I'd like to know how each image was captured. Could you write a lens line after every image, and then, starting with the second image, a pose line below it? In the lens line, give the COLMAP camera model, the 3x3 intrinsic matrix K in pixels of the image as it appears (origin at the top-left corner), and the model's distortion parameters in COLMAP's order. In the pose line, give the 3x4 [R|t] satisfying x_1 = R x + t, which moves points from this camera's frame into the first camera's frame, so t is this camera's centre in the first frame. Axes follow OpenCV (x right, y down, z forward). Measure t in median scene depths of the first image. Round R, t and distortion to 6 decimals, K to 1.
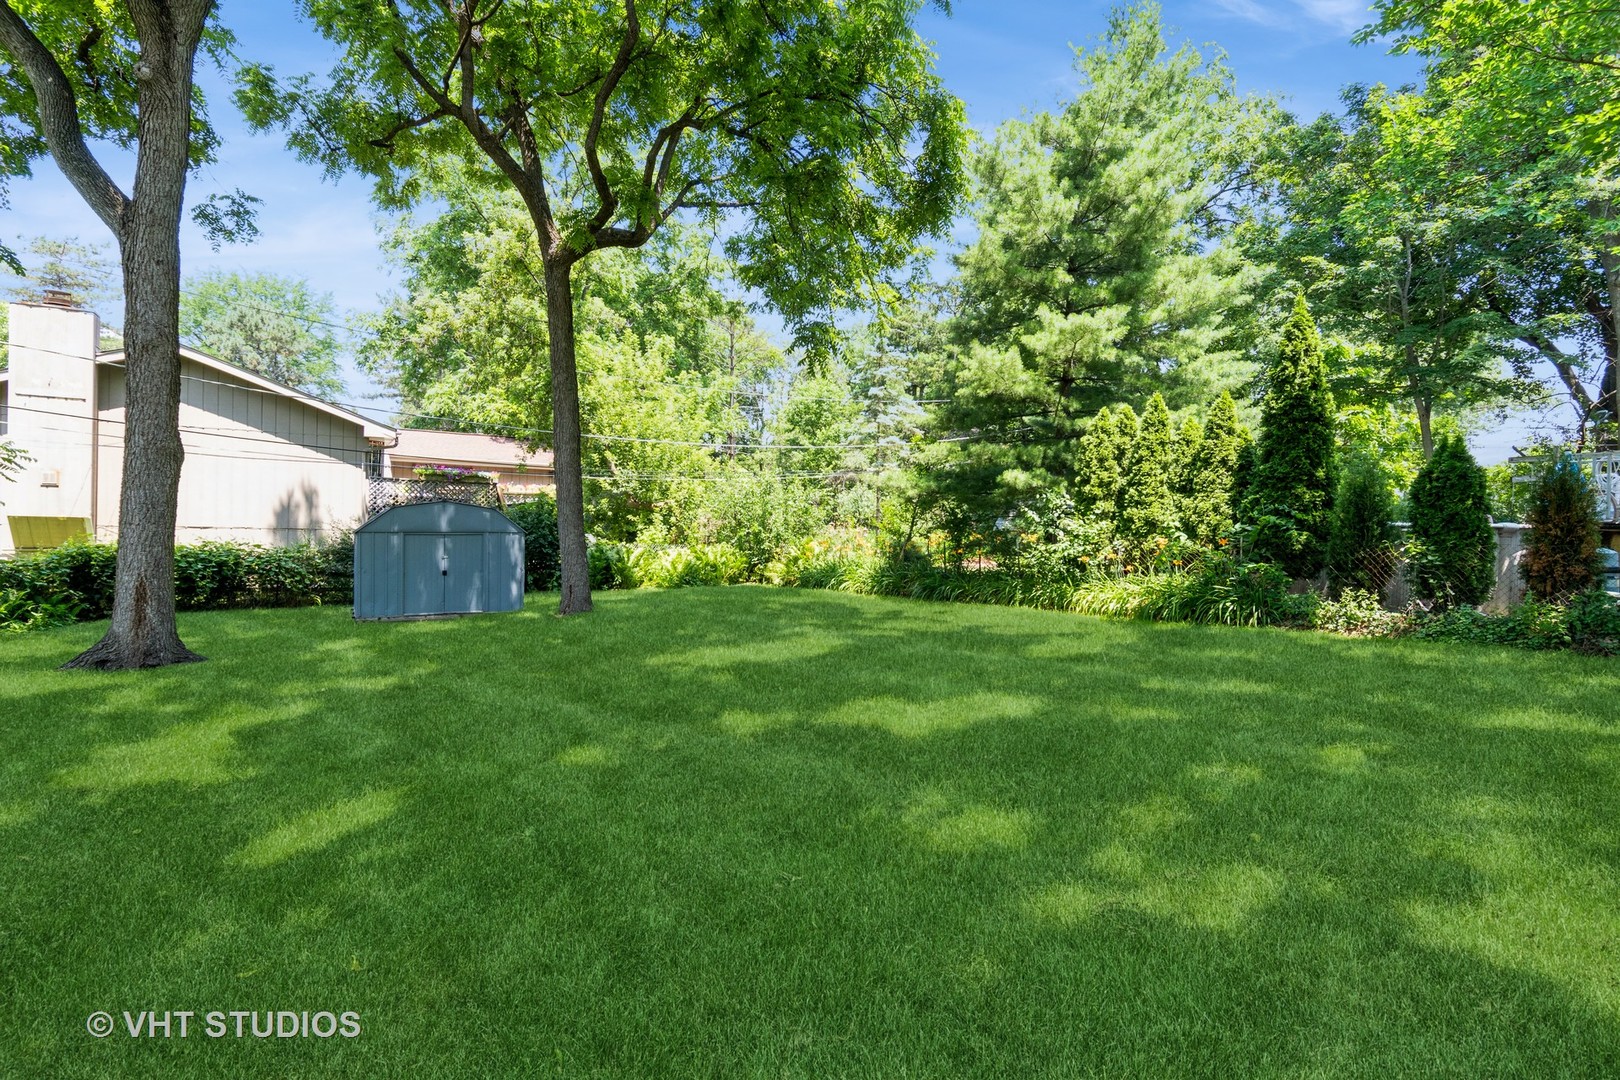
lens RADIAL K [[816.3, 0, 810.0], [0, 816.3, 540.0], [0, 0, 1]] dist [-0.013600, -0.000349]
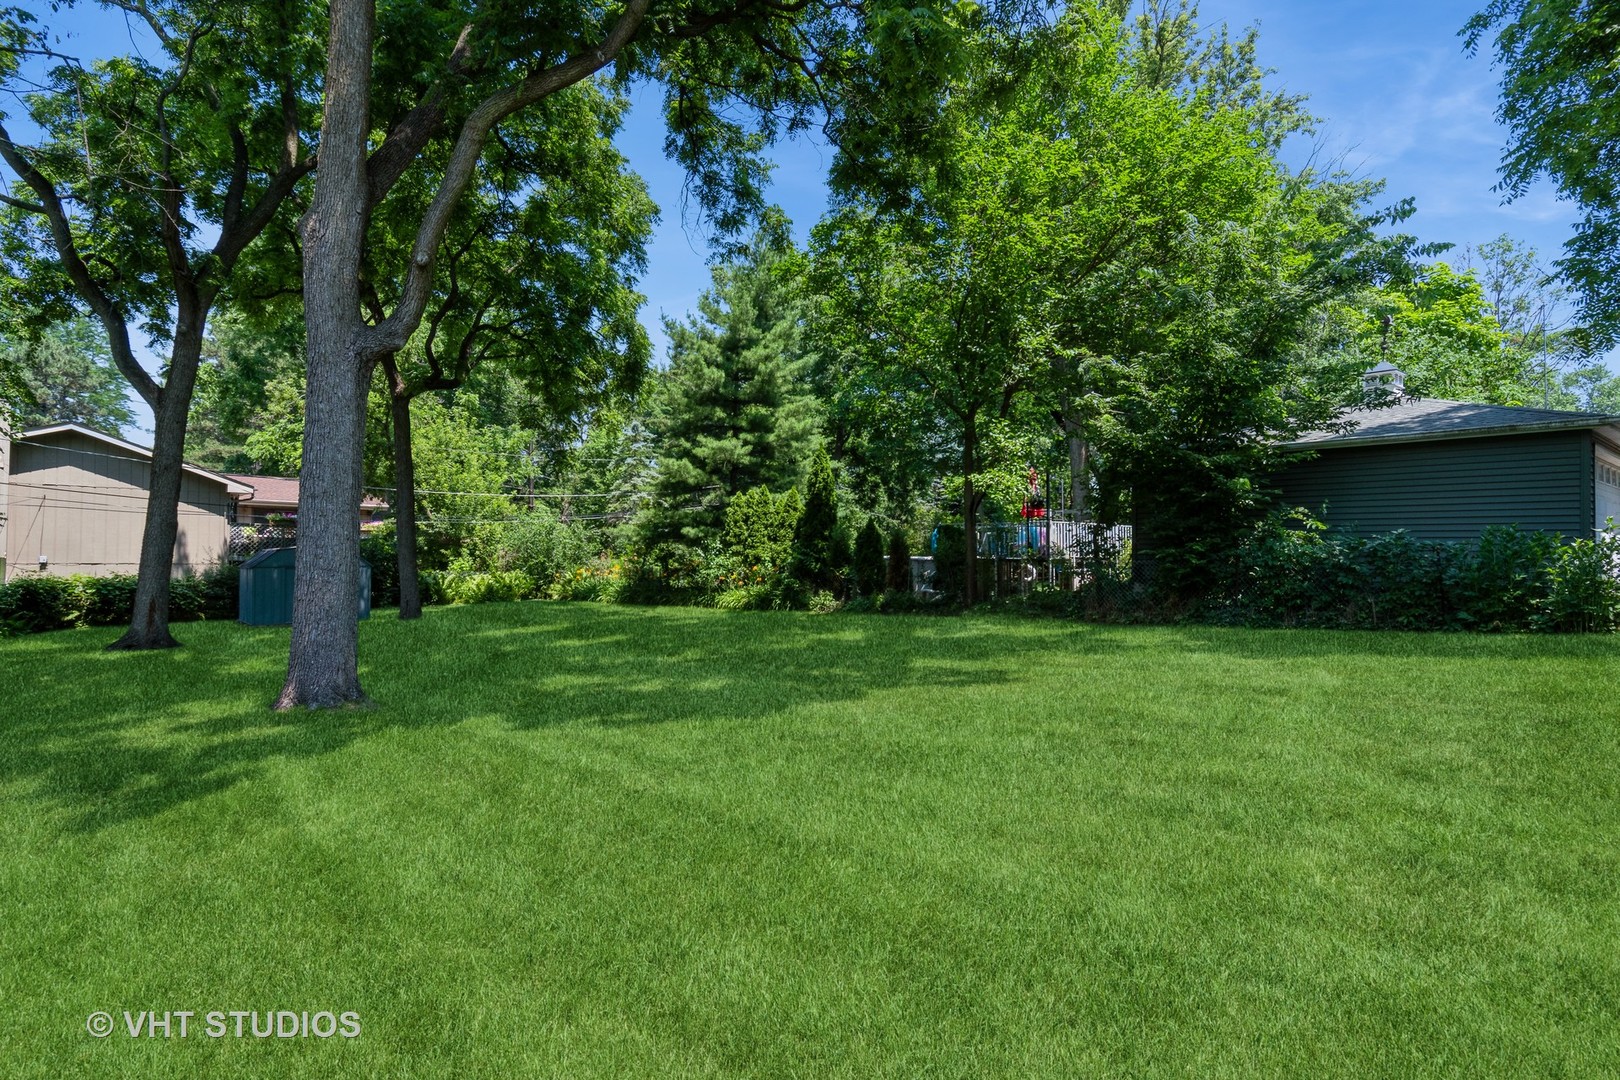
lens RADIAL K [[816.3, 0, 810.0], [0, 816.3, 540.0], [0, 0, 1]] dist [-0.013600, -0.000349]
pose [[0.975560, -0.005307, 0.219667, 0.082941], [0.010808, 0.999657, -0.023848, -0.009958], [-0.219465, 0.025640, 0.975283, -0.496295]]
